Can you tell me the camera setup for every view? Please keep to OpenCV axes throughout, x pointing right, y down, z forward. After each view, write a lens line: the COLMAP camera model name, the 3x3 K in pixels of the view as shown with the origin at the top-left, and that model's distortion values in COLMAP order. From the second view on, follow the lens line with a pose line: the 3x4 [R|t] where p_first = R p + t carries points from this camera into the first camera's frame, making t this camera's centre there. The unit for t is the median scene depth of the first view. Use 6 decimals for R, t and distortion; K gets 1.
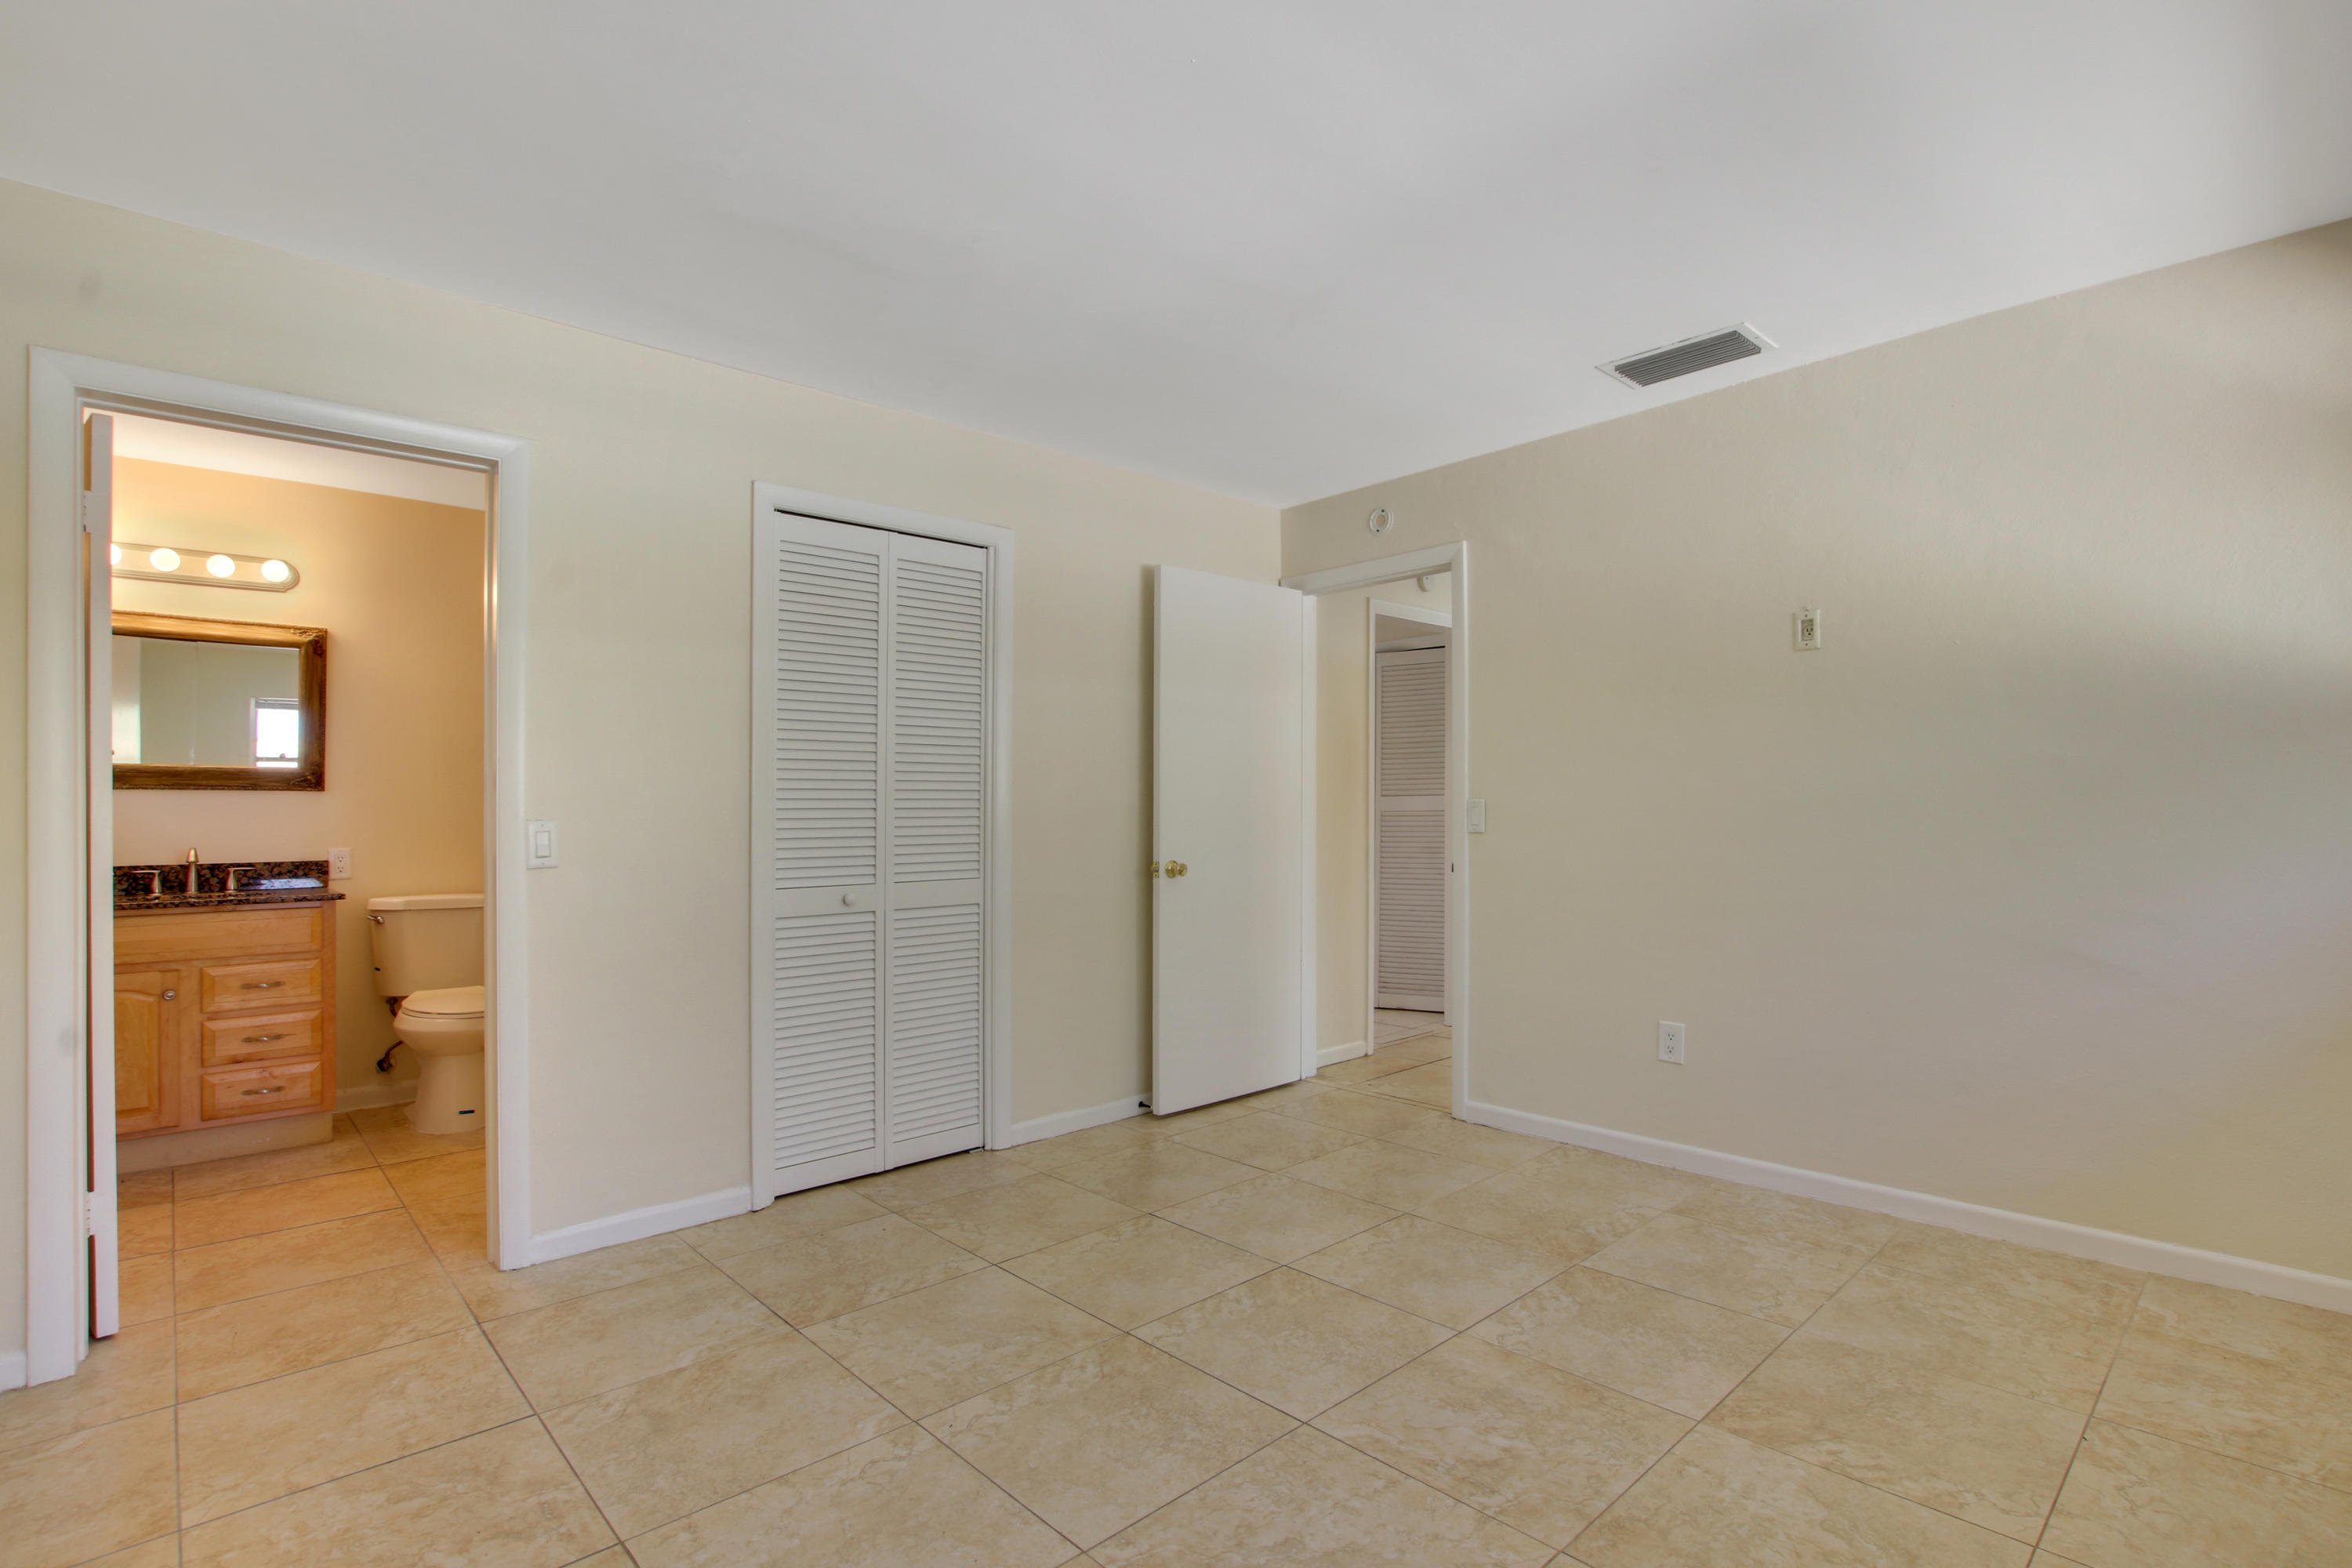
lens RADIAL K [[1113.4, 0, 1163.8], [0, 1113.4, 790.6], [0, 0, 1]] dist [-0.029920, 0.000501]
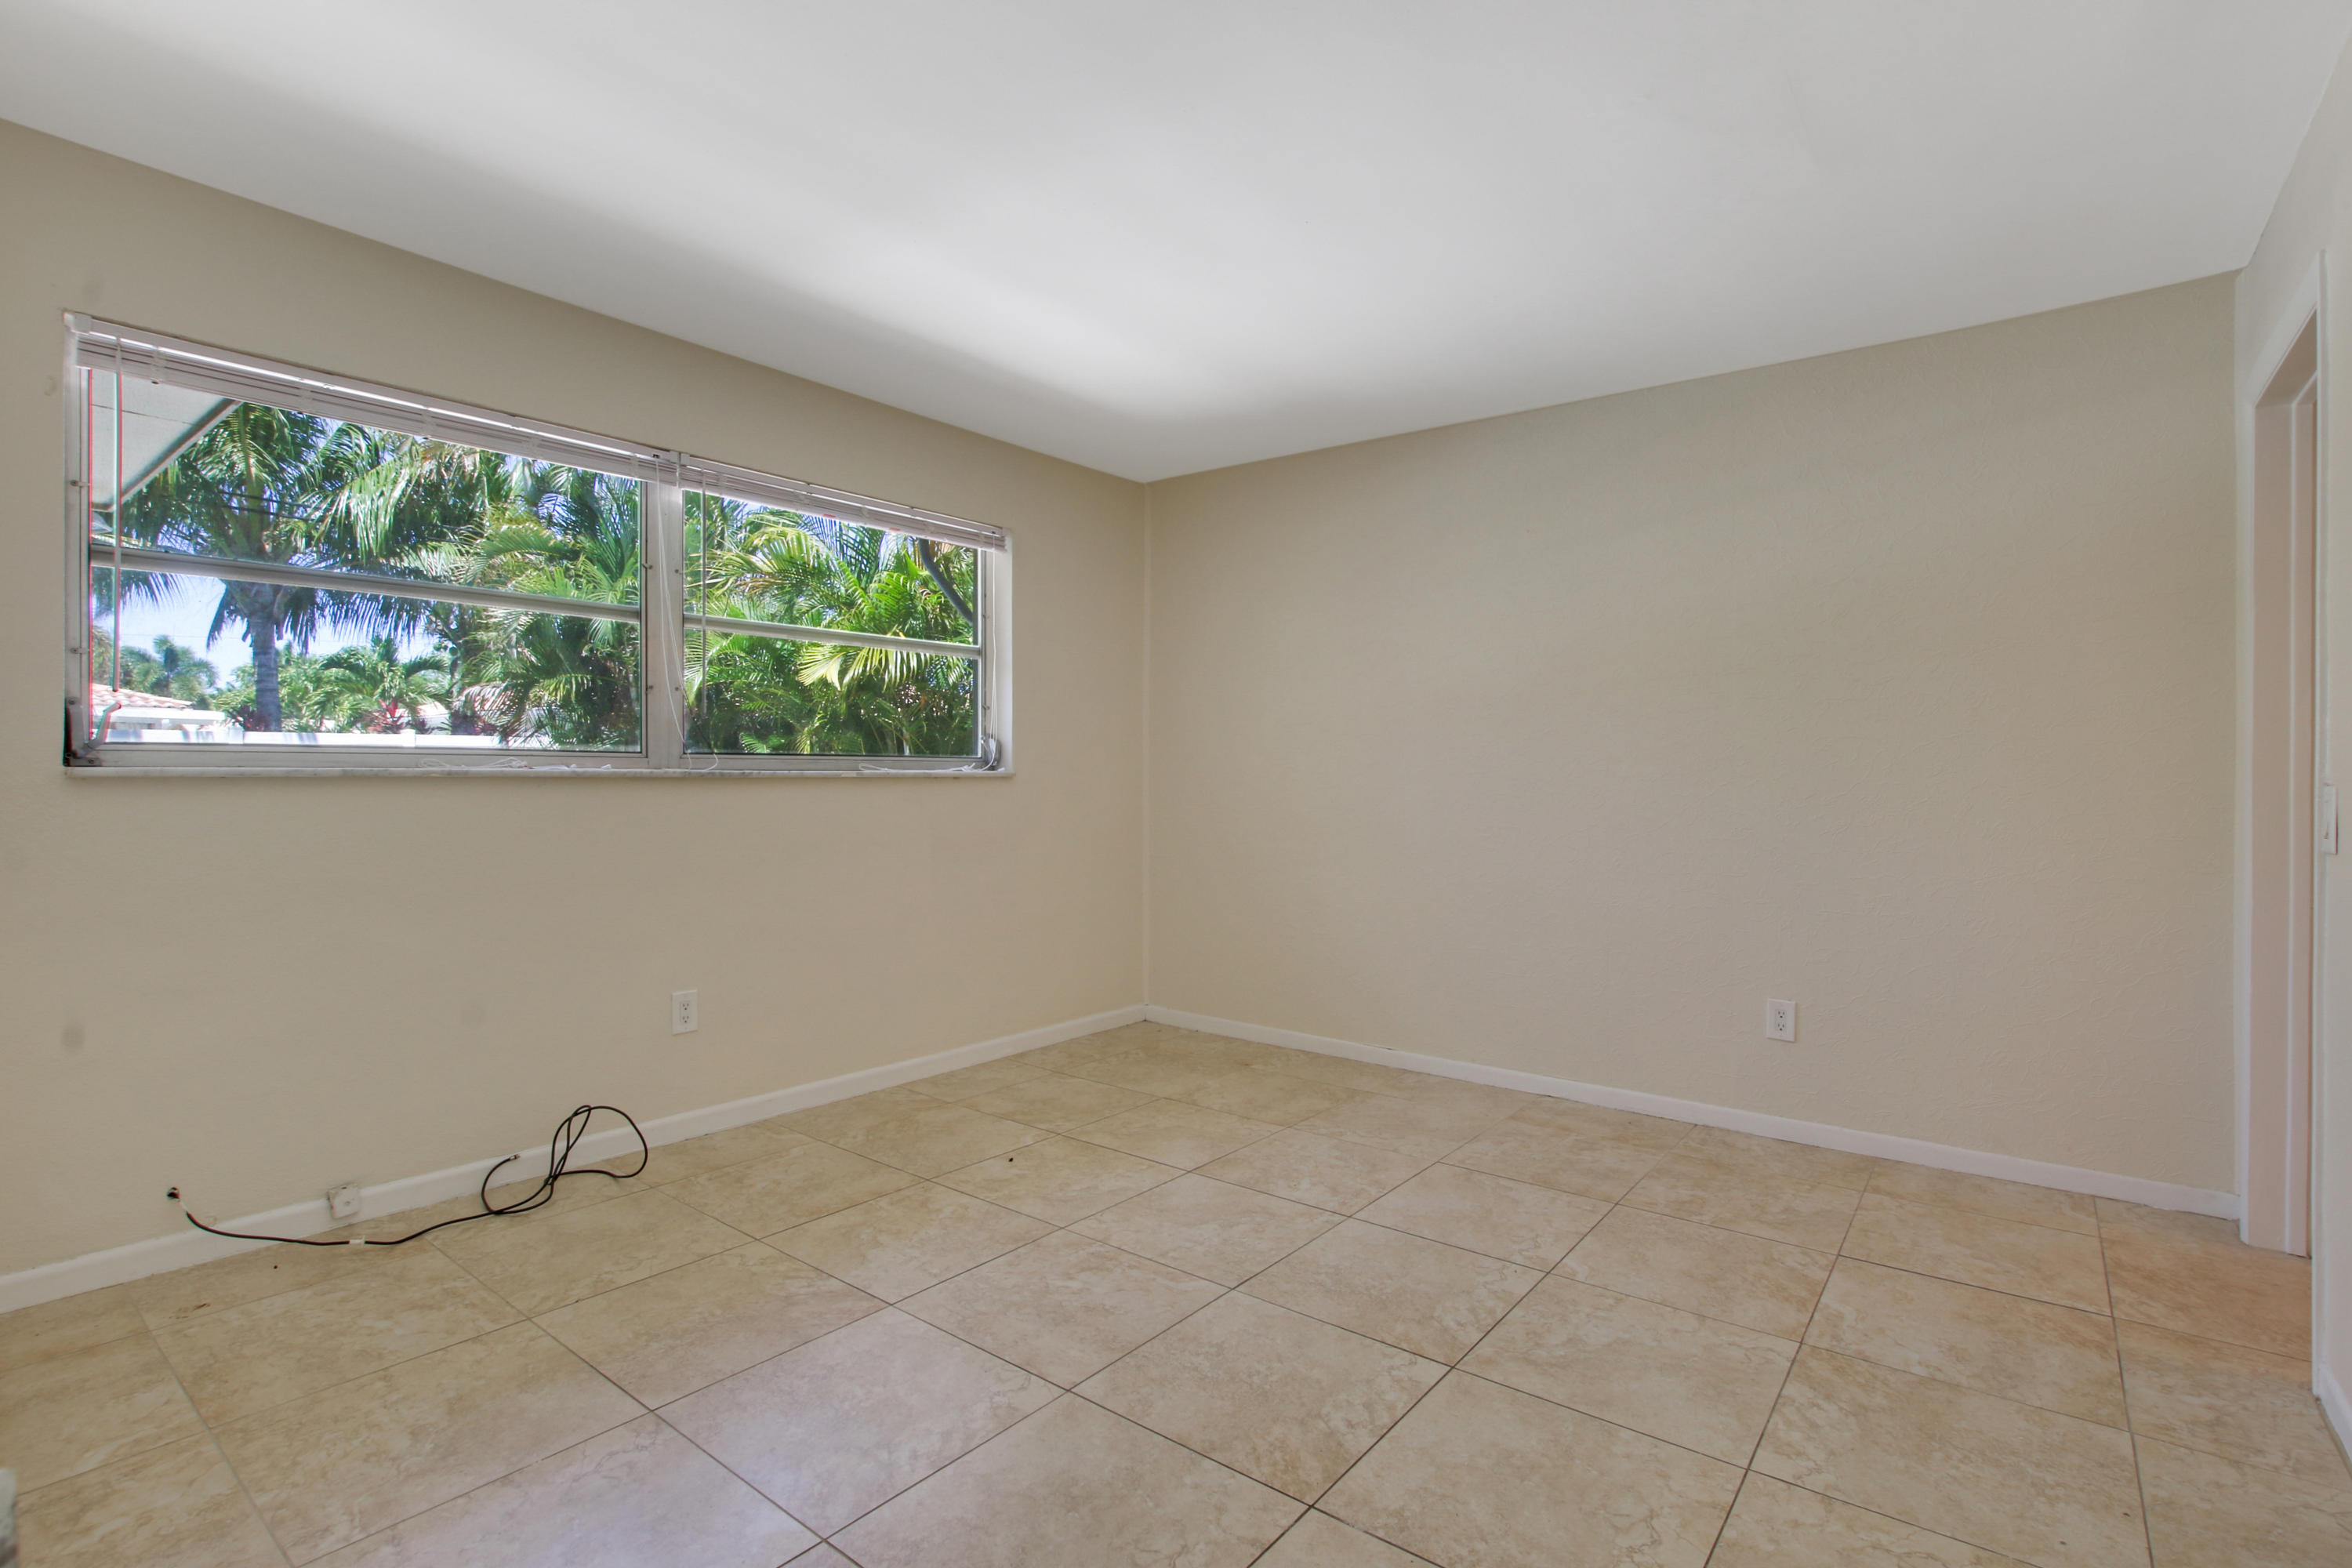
lens RADIAL K [[1113.4, 0, 1163.8], [0, 1113.4, 790.6], [0, 0, 1]] dist [-0.029920, 0.000501]
pose [[-0.987179, 0.002384, -0.159602, 0.305682], [0.002731, 0.999994, -0.001955, 0.035052], [0.159596, -0.002366, -0.987180, 1.698368]]
